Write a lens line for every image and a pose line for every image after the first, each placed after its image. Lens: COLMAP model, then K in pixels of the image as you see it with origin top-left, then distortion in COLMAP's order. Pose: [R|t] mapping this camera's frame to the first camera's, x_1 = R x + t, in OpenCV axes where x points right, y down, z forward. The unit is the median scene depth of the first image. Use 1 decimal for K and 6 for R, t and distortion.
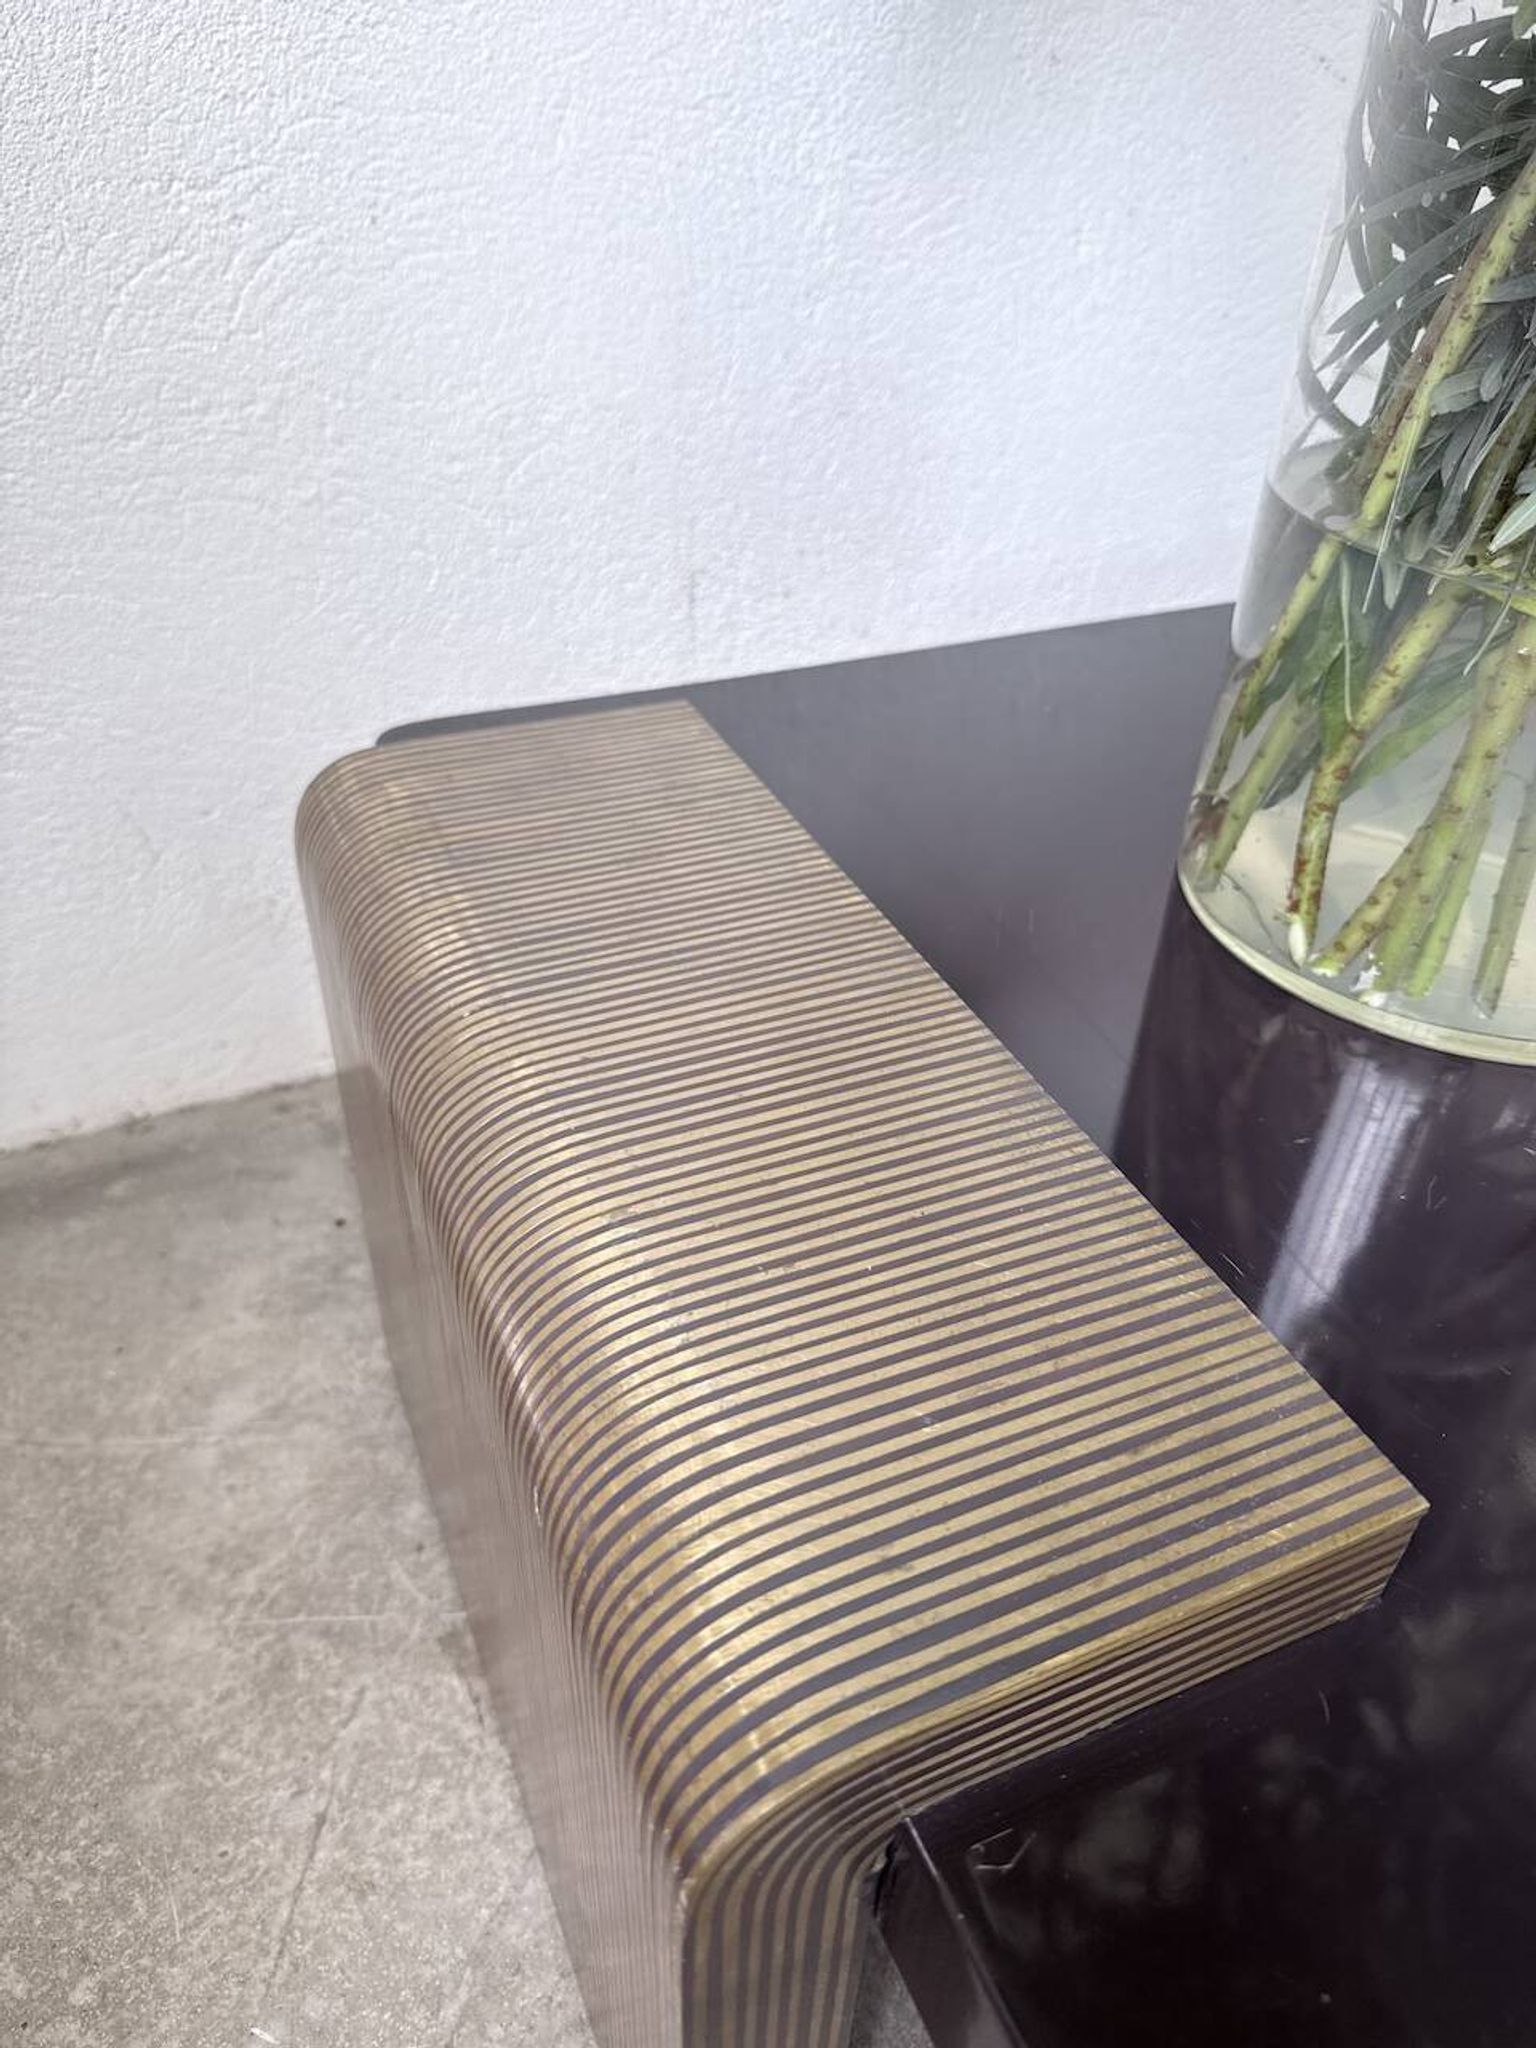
lens RADIAL K [[1498.6, 0, 770.7], [0, 1498.6, 1029.6], [0, 0, 1]] dist [-0.034343, 0.003665]
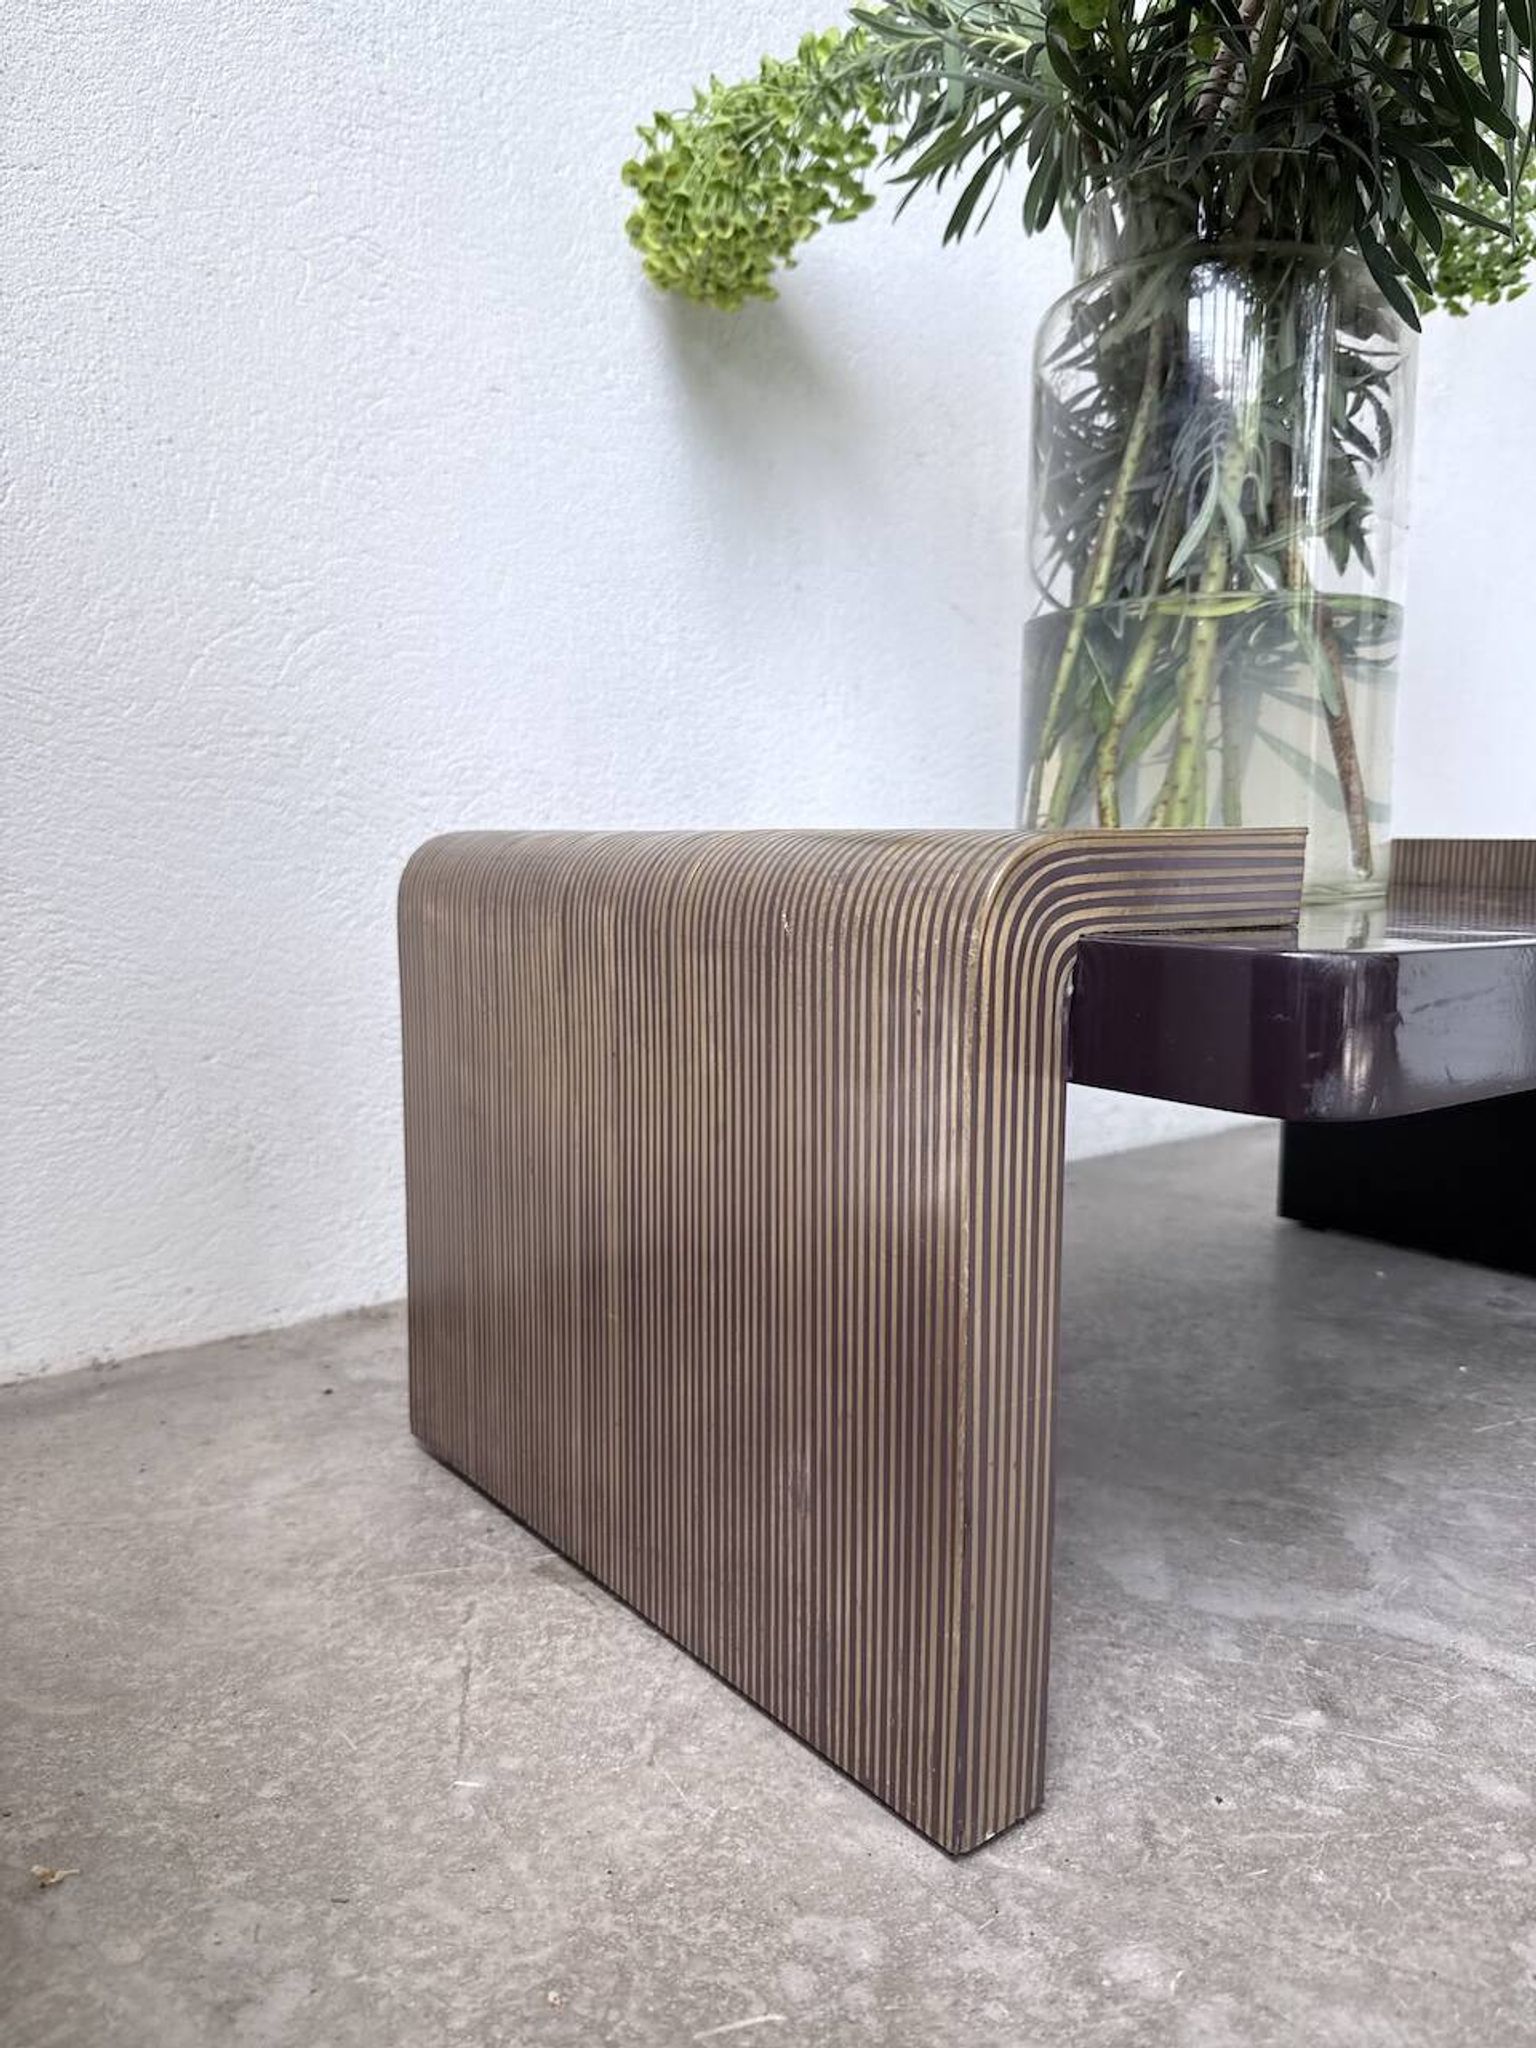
lens RADIAL K [[1491.8, 0, 775.1], [0, 1491.8, 1021.1], [0, 0, 1]] dist [-0.020999, 0.001023]
pose [[0.970865, -0.053689, 0.233535, -0.296735], [0.160777, 0.868602, -0.468702, 0.627896], [-0.177684, 0.492593, 0.851927, -0.139103]]
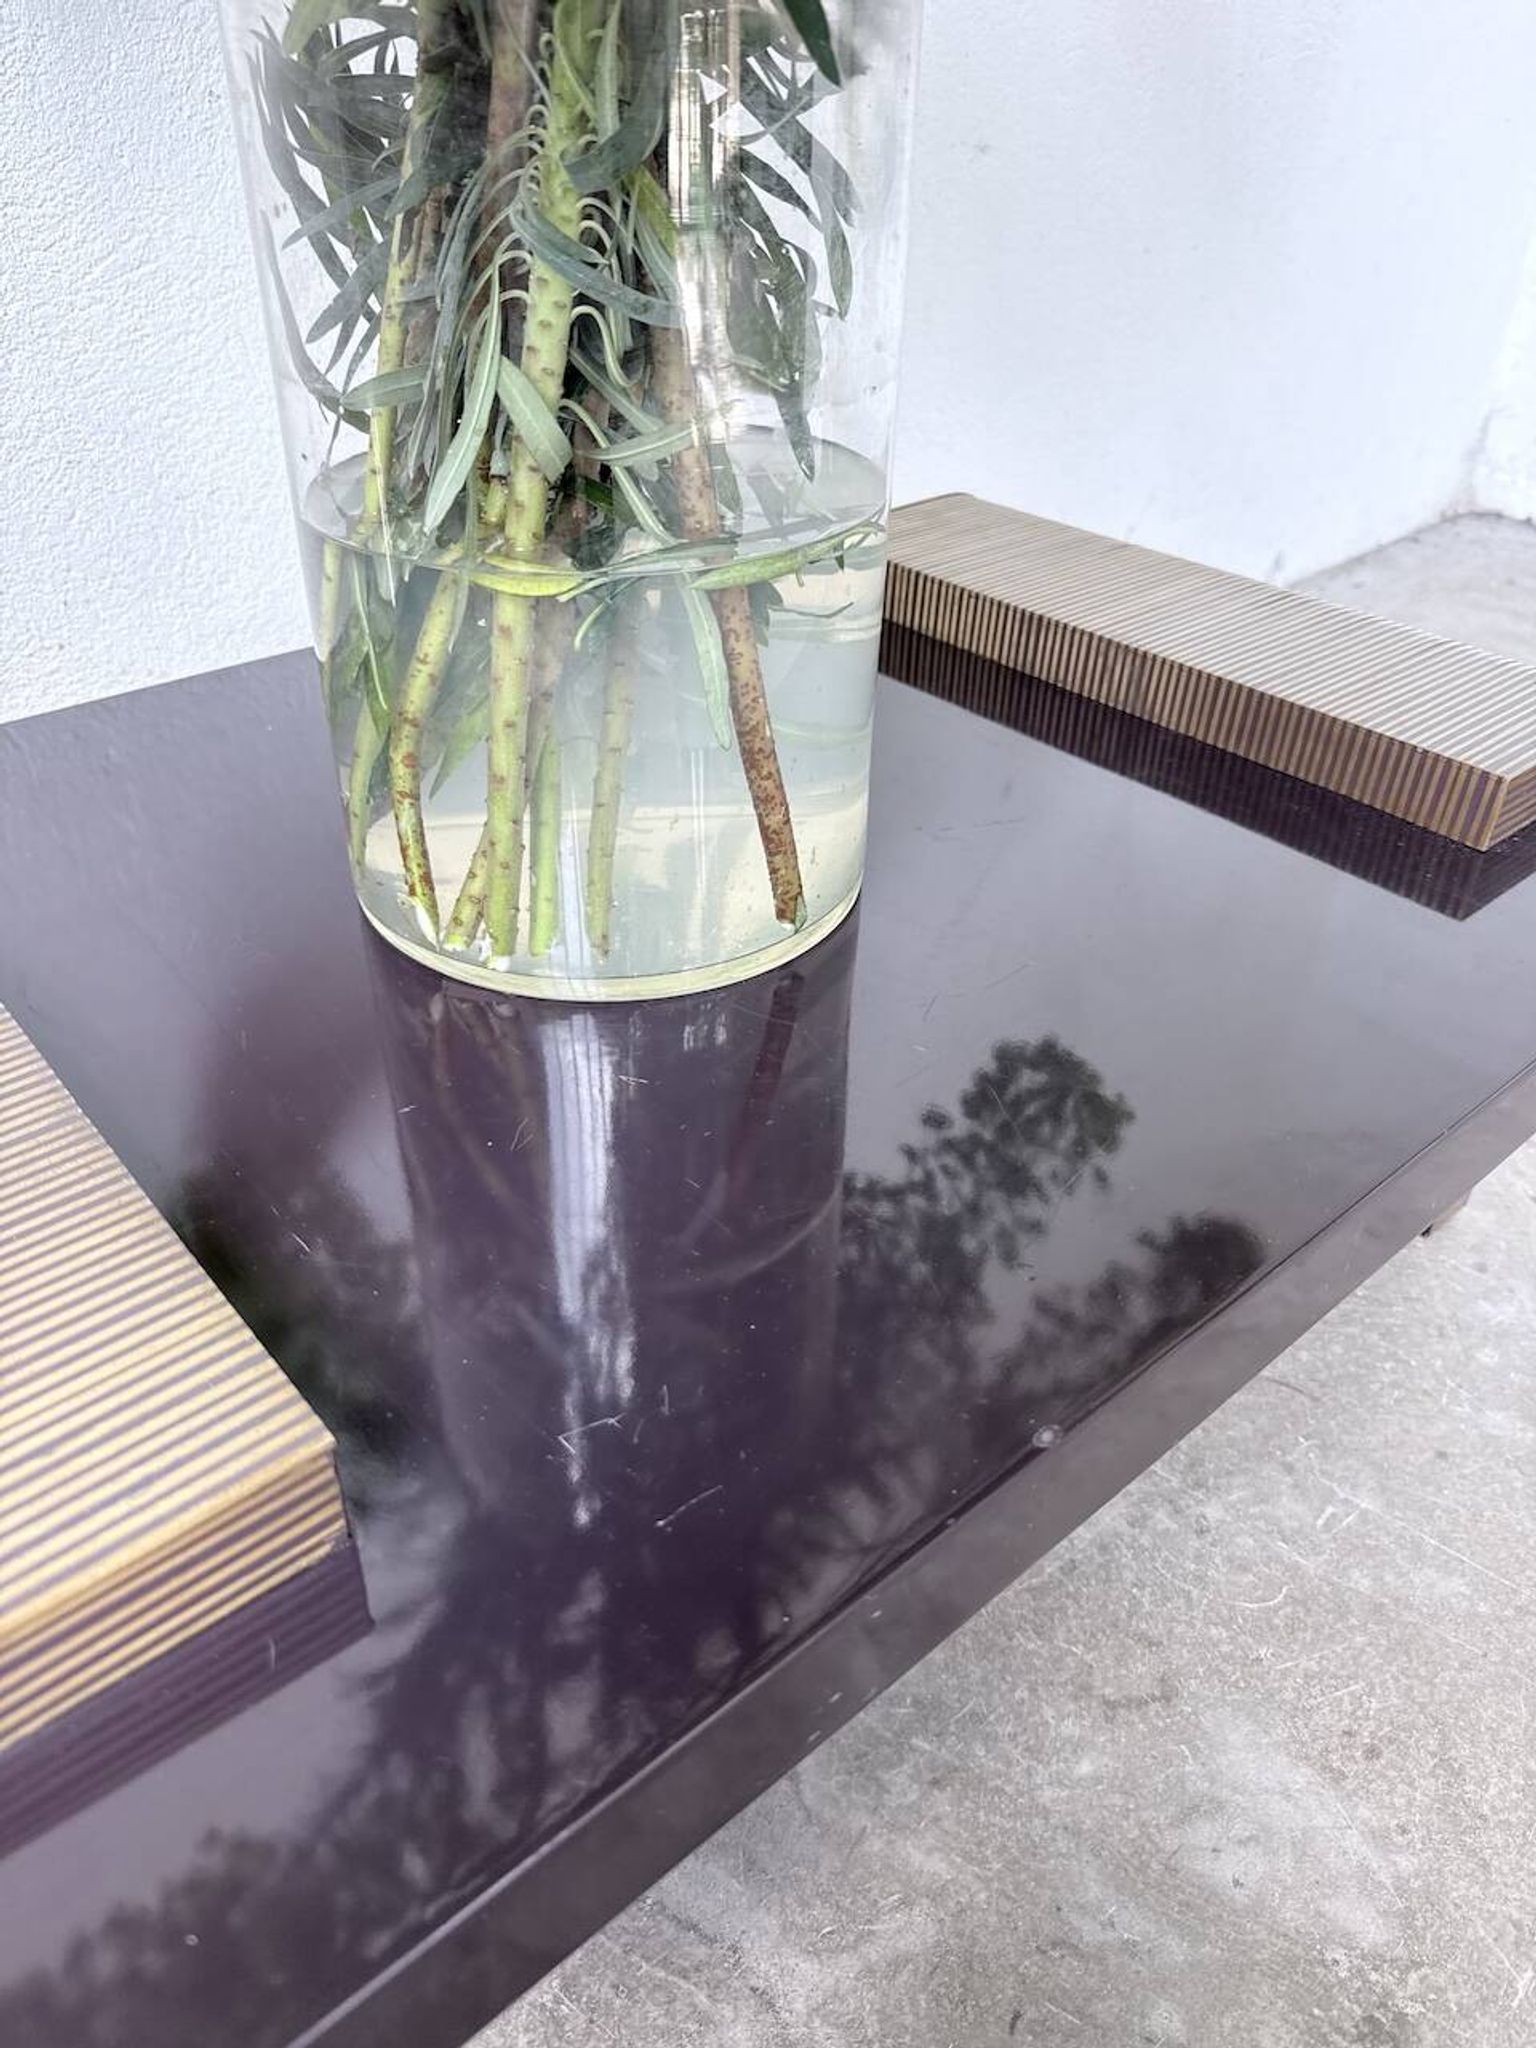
lens RADIAL K [[1475.4, 0, 768.4], [0, 1475.4, 1018.7], [0, 0, 1]] dist [0.029306, -0.075368]
pose [[0.955914, -0.178734, 0.232987, 0.277709], [0.183031, 0.983102, 0.003226, 0.040404], [-0.229627, 0.039560, 0.972474, -0.055469]]
